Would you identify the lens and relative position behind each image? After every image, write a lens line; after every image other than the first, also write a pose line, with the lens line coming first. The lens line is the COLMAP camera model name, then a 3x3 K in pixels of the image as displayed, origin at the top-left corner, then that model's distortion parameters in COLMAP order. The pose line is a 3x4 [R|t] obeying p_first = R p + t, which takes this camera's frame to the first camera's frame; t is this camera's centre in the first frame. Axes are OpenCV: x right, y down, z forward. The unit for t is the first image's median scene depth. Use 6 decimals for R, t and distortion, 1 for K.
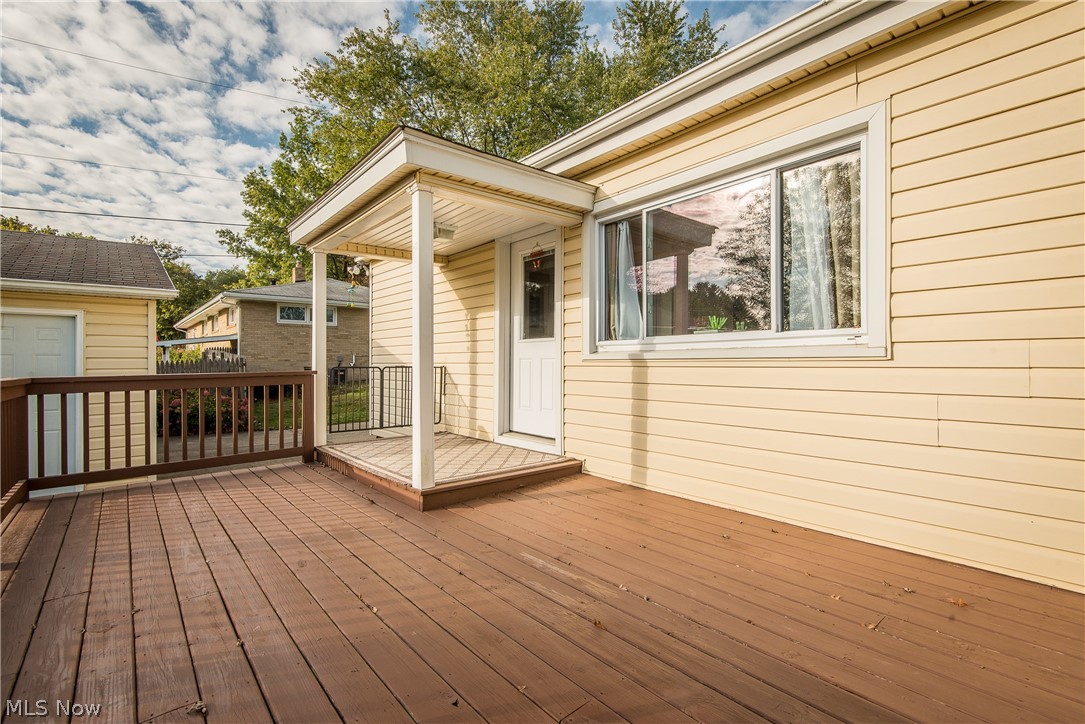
lens RADIAL K [[495.6, 0, 541.6], [0, 495.6, 361.2], [0, 0, 1]] dist [0.013832, -0.011340]
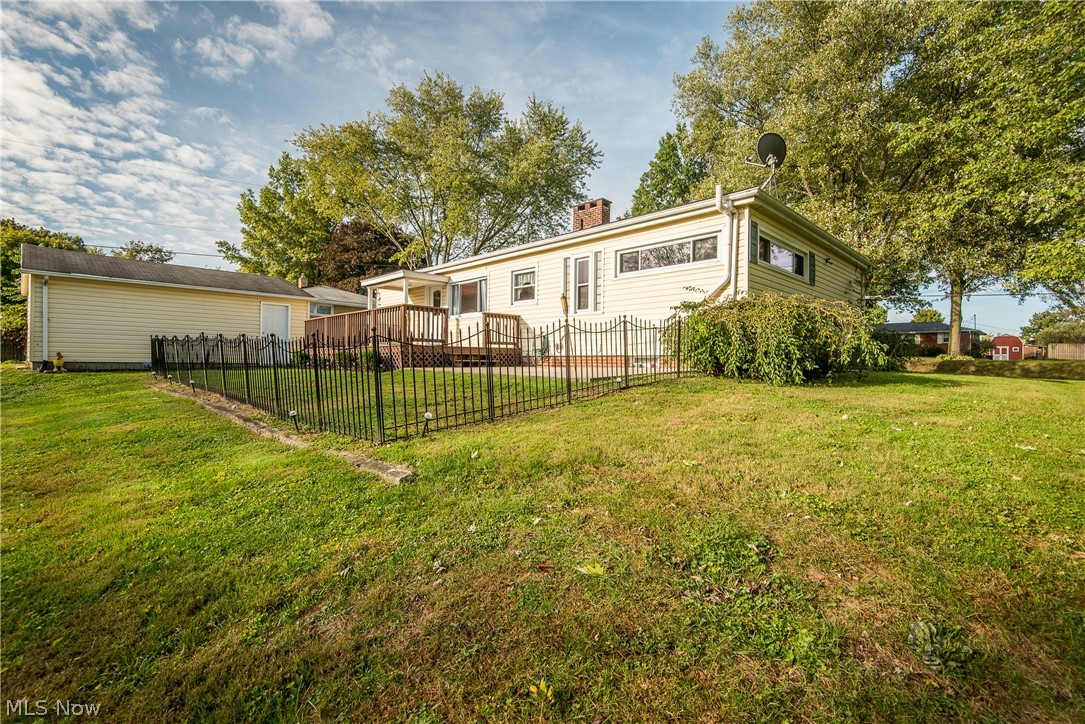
lens RADIAL K [[495.6, 0, 541.9], [0, 495.6, 360.8], [0, 0, 1]] dist [0.013832, -0.011340]
pose [[0.995553, 0.013951, 0.093165, 0.051654], [-0.013200, 0.999875, -0.008667, 0.037125], [-0.093275, 0.007399, 0.995613, -0.321178]]
